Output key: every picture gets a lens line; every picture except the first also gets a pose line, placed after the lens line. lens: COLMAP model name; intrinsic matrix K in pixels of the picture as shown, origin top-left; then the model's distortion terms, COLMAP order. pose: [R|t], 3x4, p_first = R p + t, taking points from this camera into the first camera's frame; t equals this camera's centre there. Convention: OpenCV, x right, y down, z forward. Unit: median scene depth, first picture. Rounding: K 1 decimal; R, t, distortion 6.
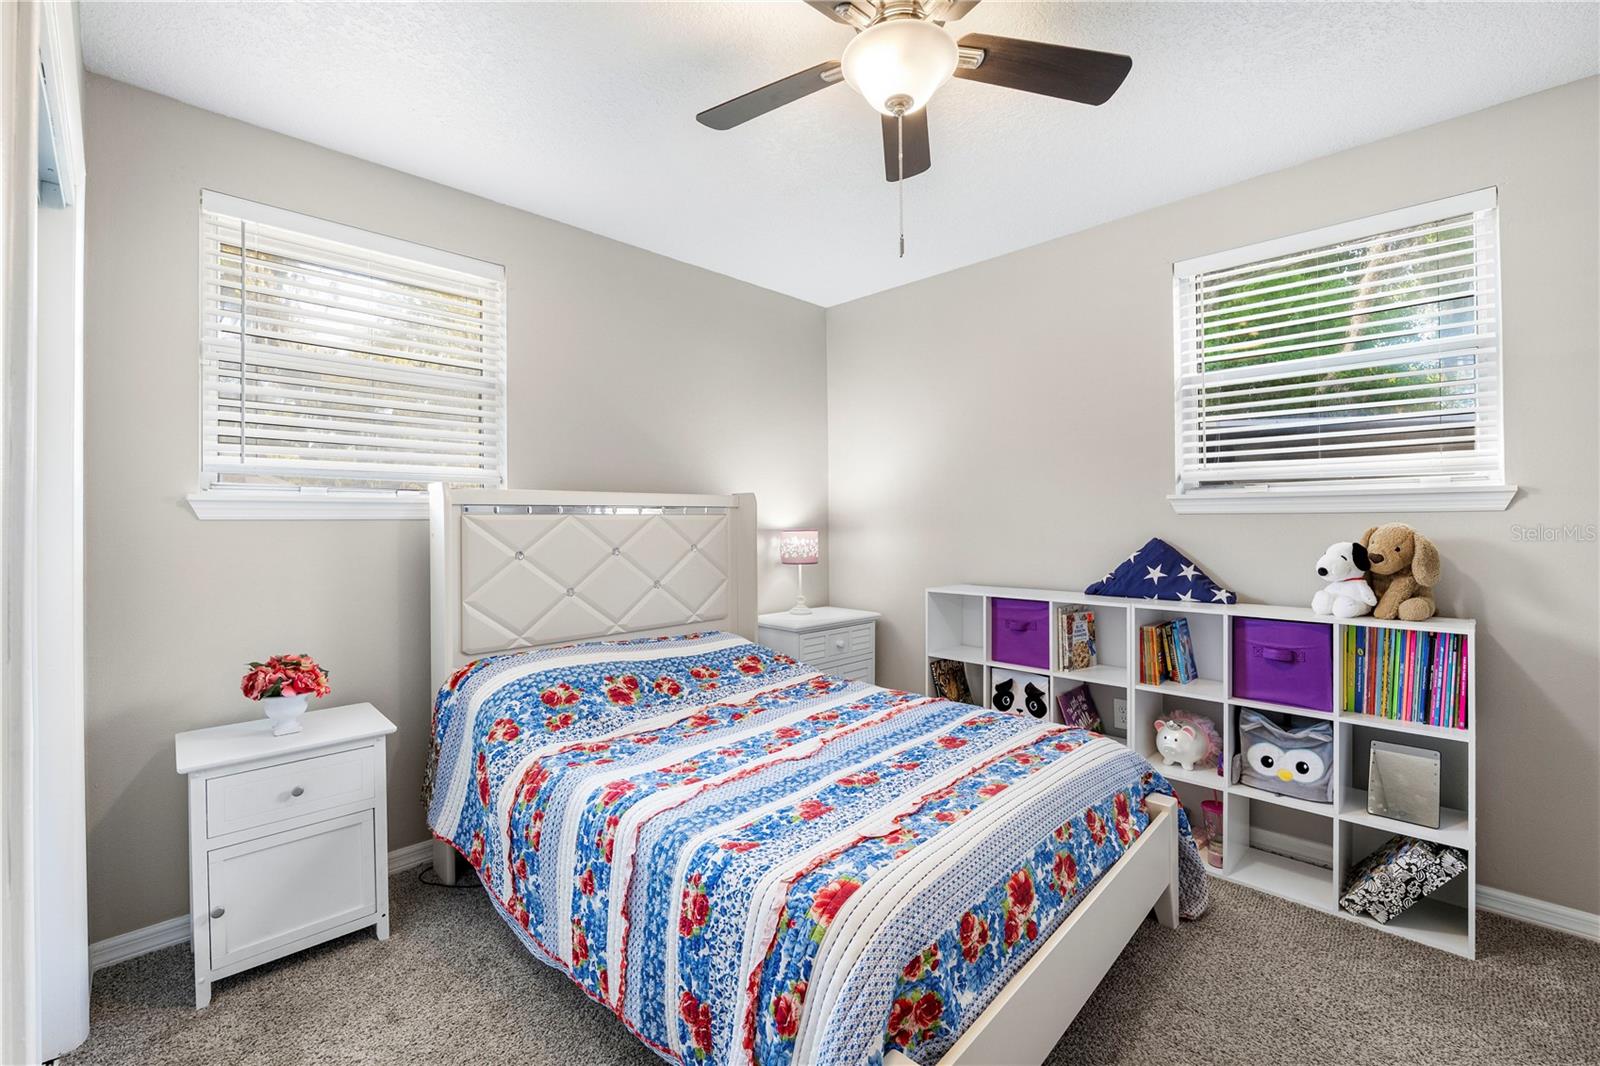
lens RADIAL K [[676.1, 0, 800.0], [0, 676.1, 533.0], [0, 0, 1]] dist [0.000825, 0.000031]
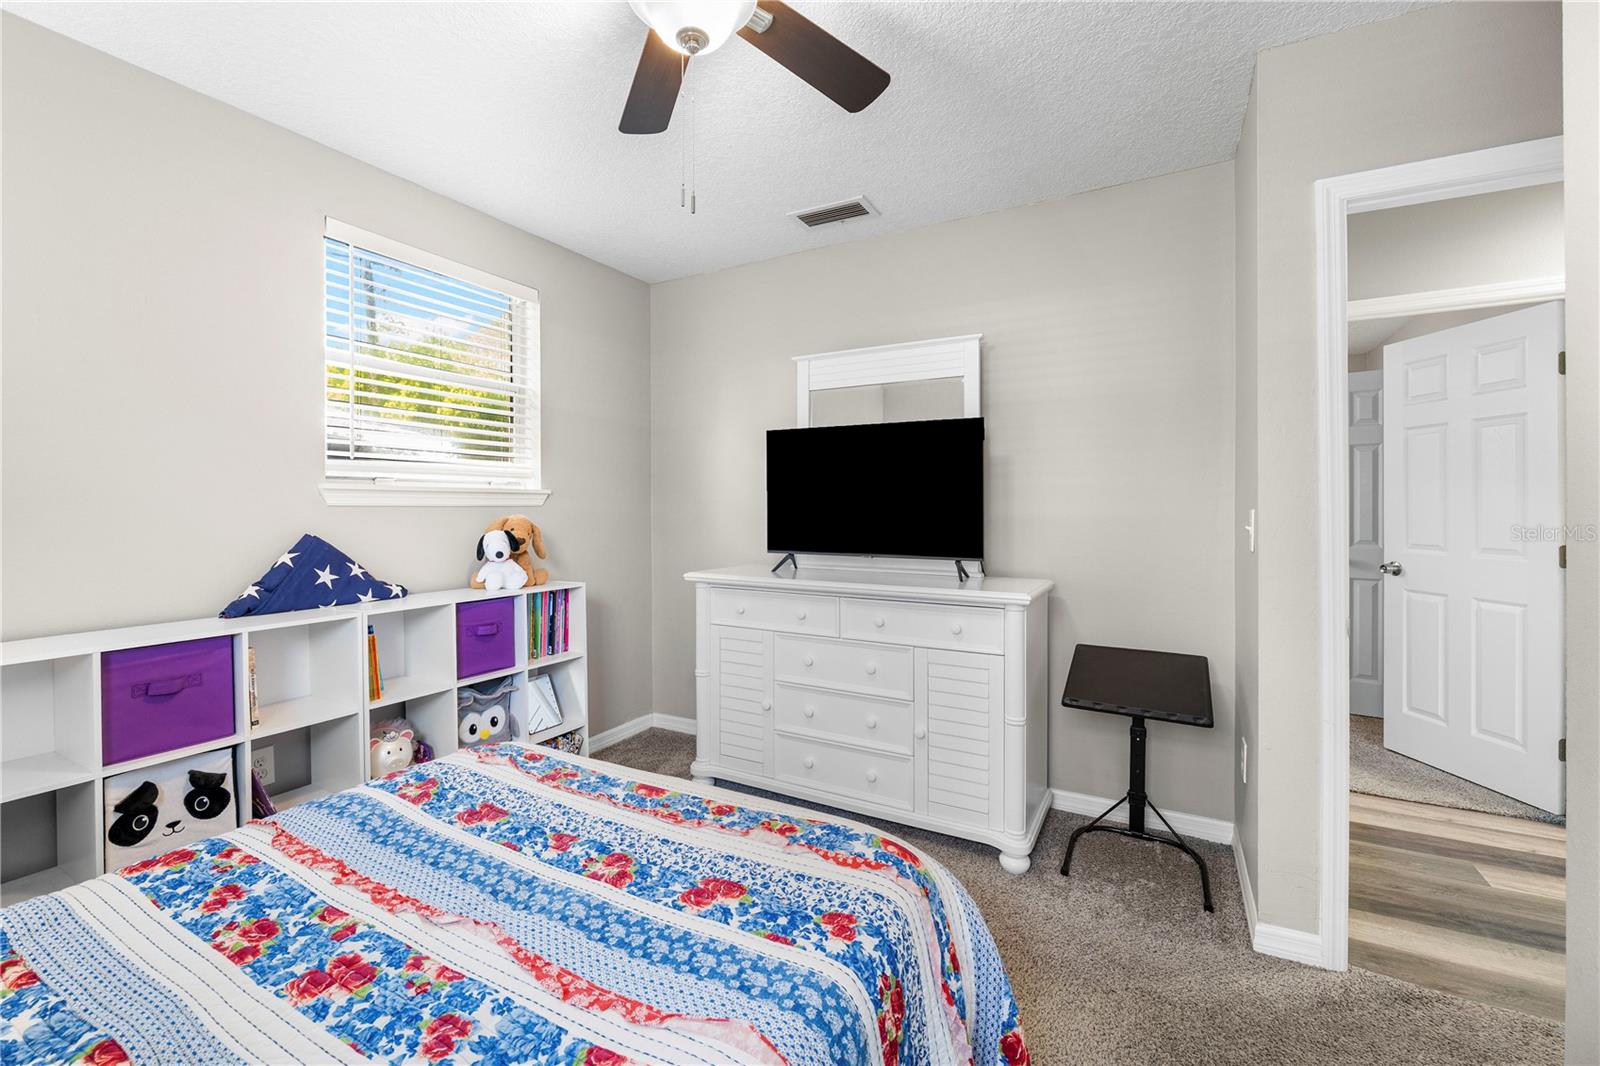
lens RADIAL K [[663.8, 0, 799.4], [0, 663.8, 513.0], [0, 0, 1]] dist [-0.010433, -0.000182]
pose [[-0.271993, 0.001693, 0.962298, -0.517814], [0.022211, 0.999743, 0.004519, -0.011530], [-0.962043, 0.022603, -0.271960, 0.792676]]
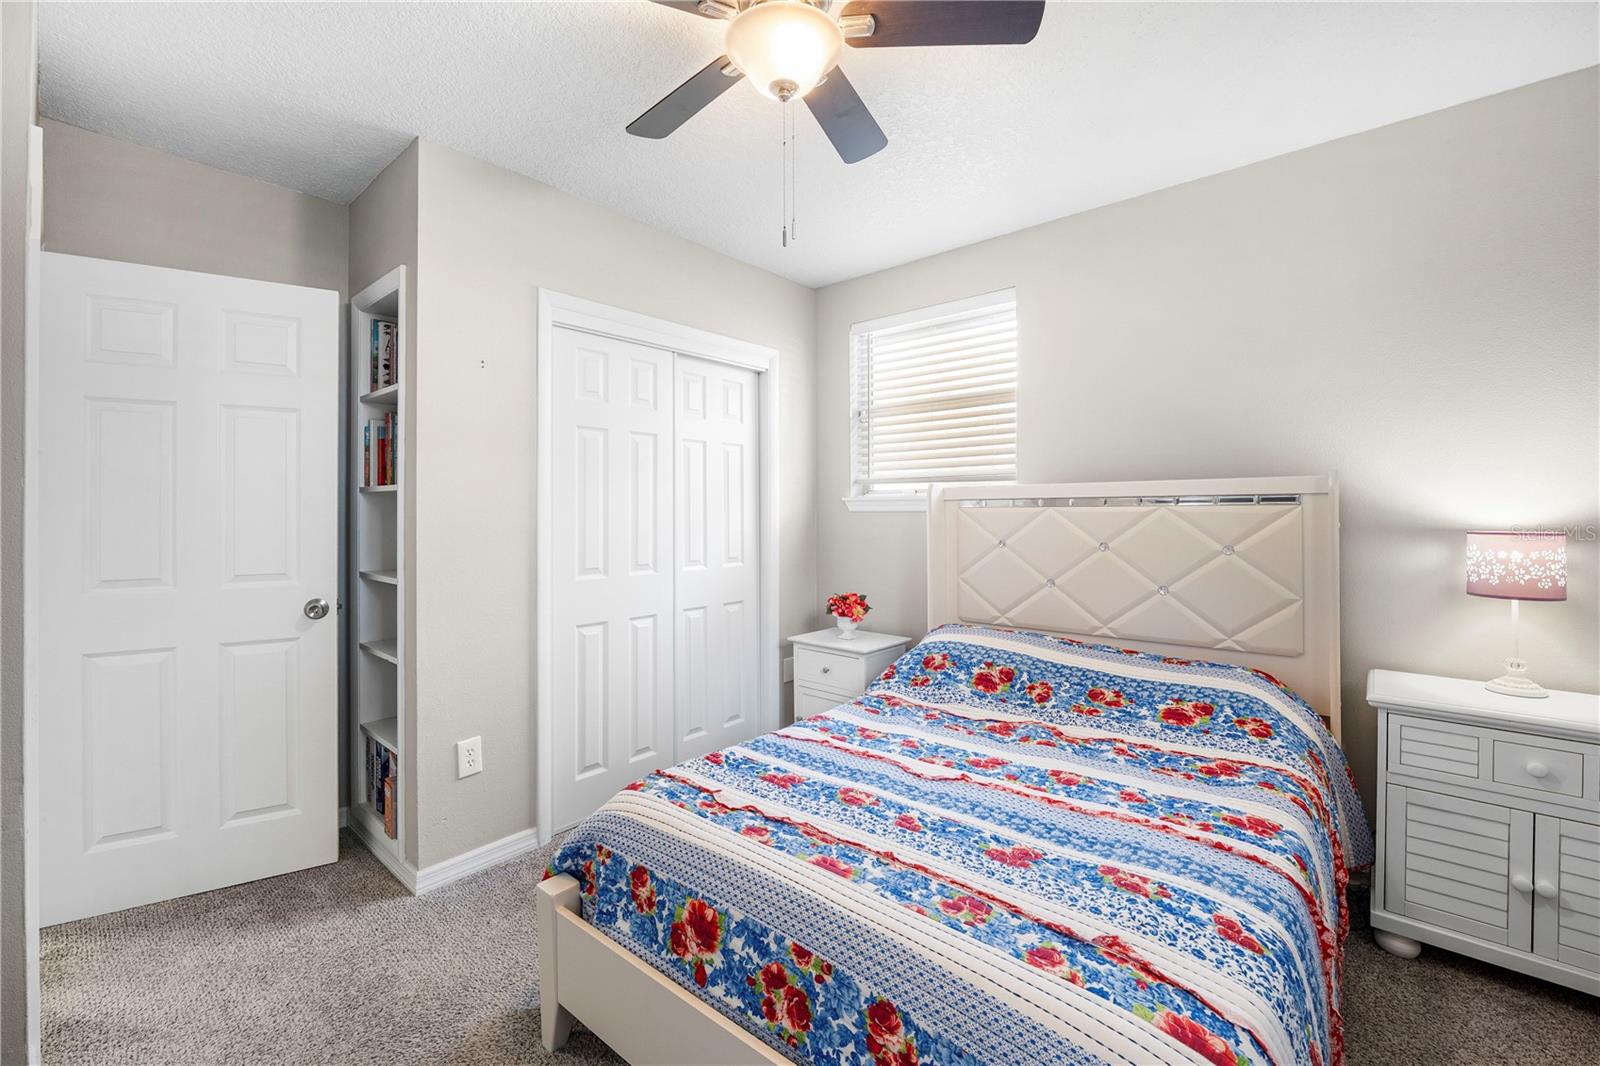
lens RADIAL K [[664.2, 0, 789.8], [0, 664.2, 530.9], [0, 0, 1]] dist [-0.009667, -0.000138]
pose [[0.042333, 0.031454, -0.998608, 0.781476], [-0.014197, 0.999422, 0.030878, -0.020283], [0.999003, 0.012870, 0.042755, 0.693699]]
